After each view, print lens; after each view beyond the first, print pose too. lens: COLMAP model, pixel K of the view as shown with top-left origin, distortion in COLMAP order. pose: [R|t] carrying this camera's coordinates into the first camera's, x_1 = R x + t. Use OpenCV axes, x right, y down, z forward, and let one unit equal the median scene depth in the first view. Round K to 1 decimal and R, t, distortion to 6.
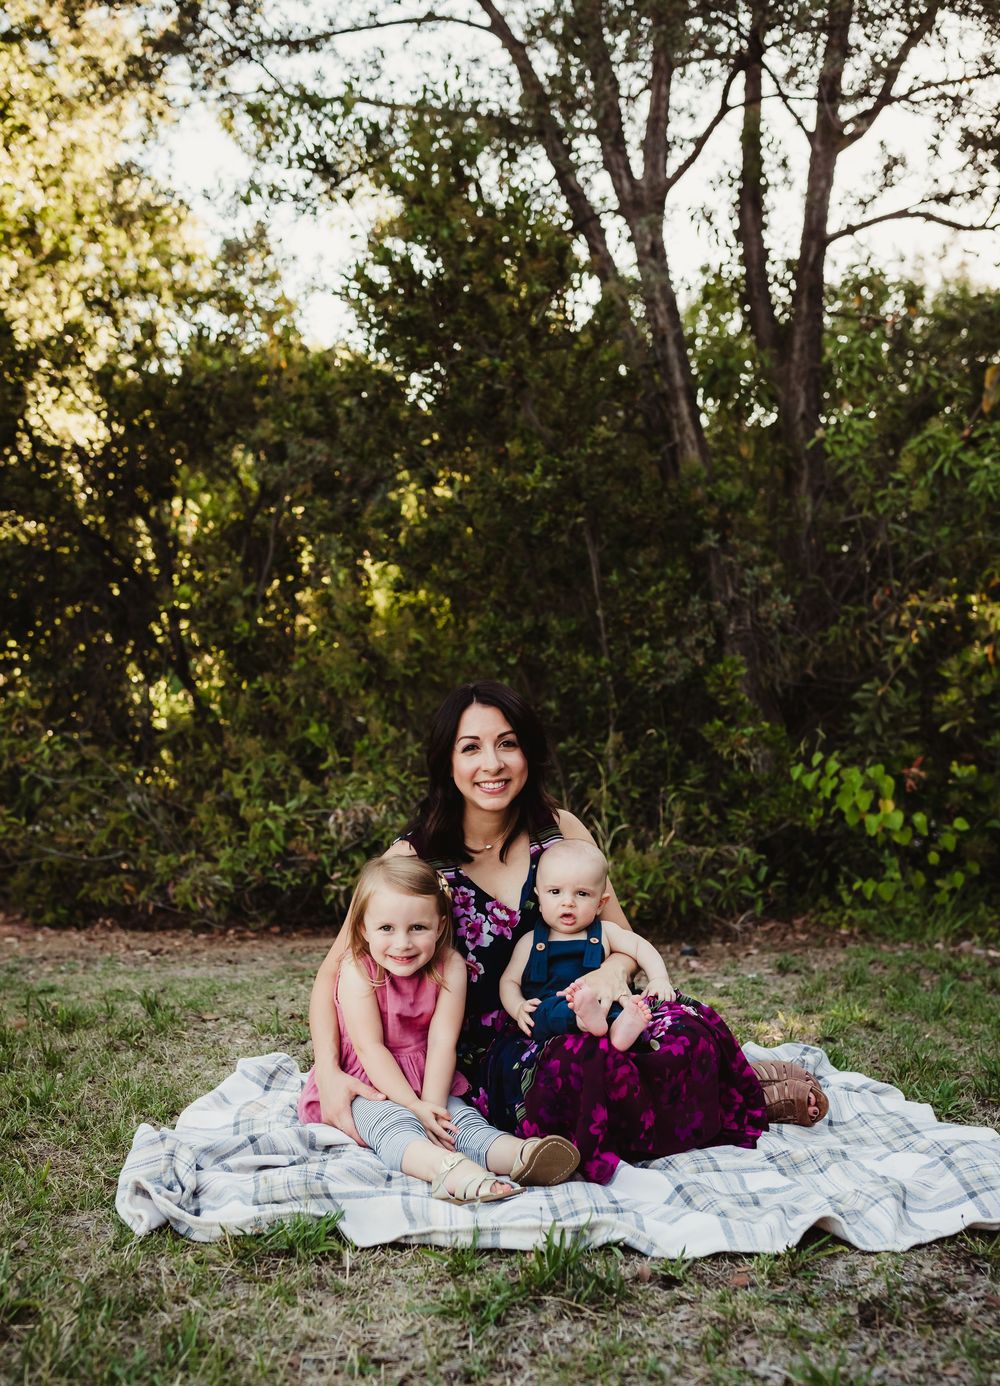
lens RADIAL K [[1490.7, 0, 500.6], [0, 1490.7, 730.7], [0, 0, 1]] dist [-0.001597, -0.020074]
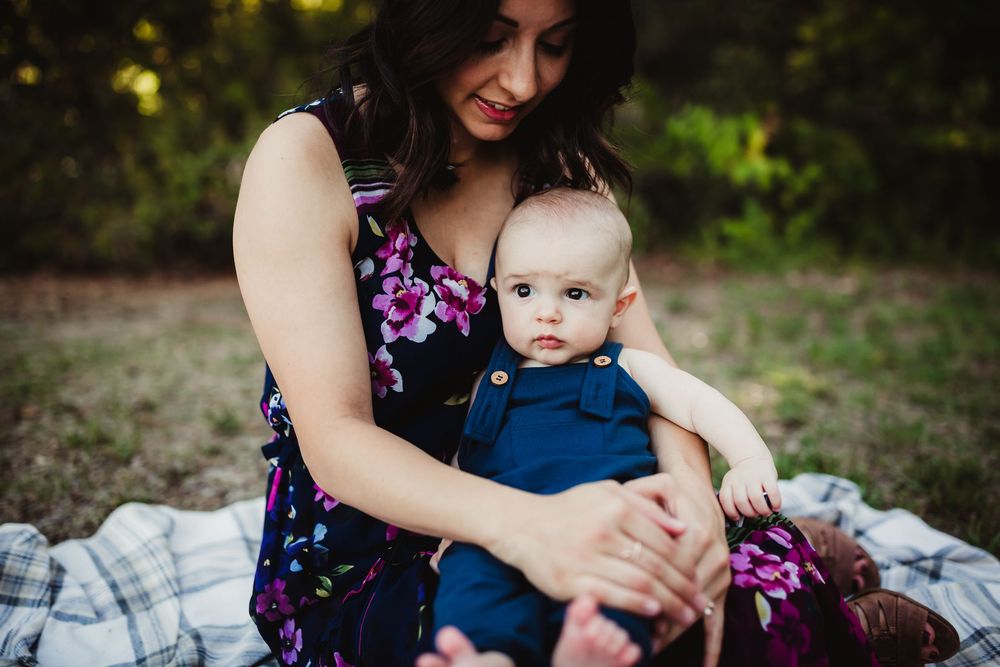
lens RADIAL K [[950.0, 0, 500.0], [0, 950.0, 333.5], [0, 0, 1]] dist [-0.010305, -0.034884]
pose [[0.996052, -0.023240, 0.085674, 0.007852], [0.003952, 0.975775, 0.218742, 0.024565], [-0.088682, -0.217540, 0.972014, 0.293709]]
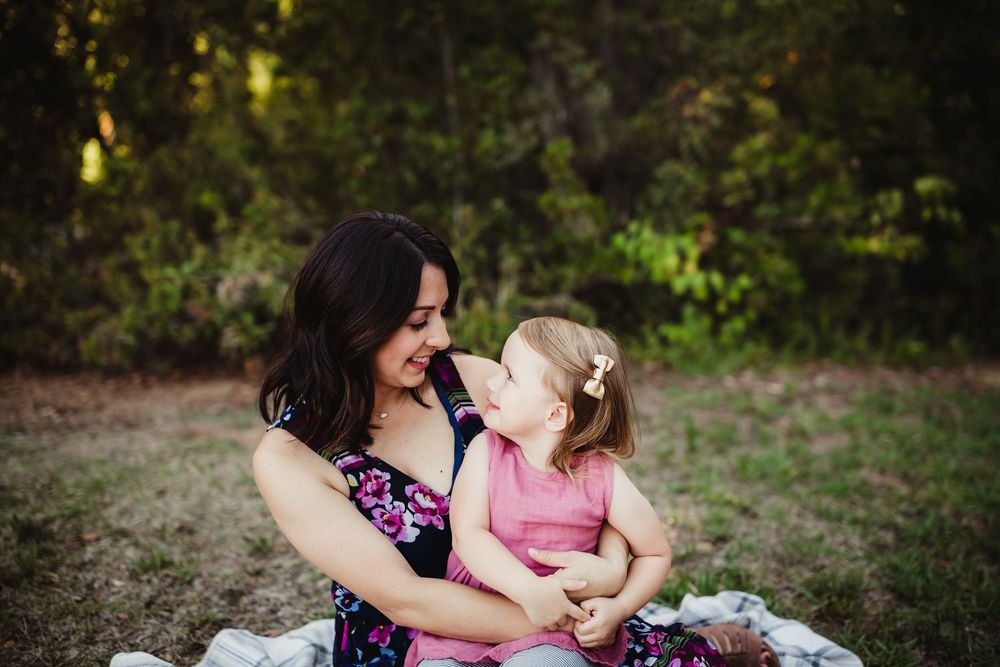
lens RADIAL K [[987.9, 0, 505.2], [0, 987.9, 331.2], [0, 0, 1]] dist [-0.015444, 0.001386]
pose [[0.987852, -0.015297, 0.154641, -0.017064], [-0.009043, 0.987798, 0.155476, -0.022113], [-0.155133, -0.154985, 0.975660, 0.217821]]
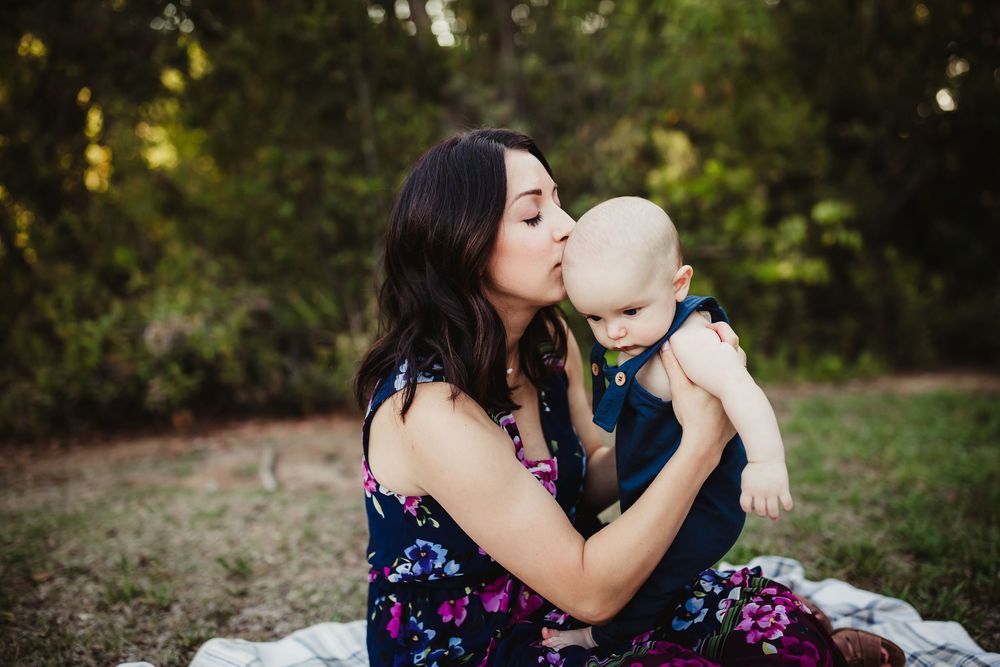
lens RADIAL K [[966.0, 0, 500.0], [0, 966.0, 333.5], [0, 0, 1]] dist [-0.007297, -0.011270]
pose [[0.963607, -0.063836, 0.259591, -0.045730], [0.043722, 0.995629, 0.082535, 0.012091], [-0.263725, -0.068181, 0.962185, 0.244972]]
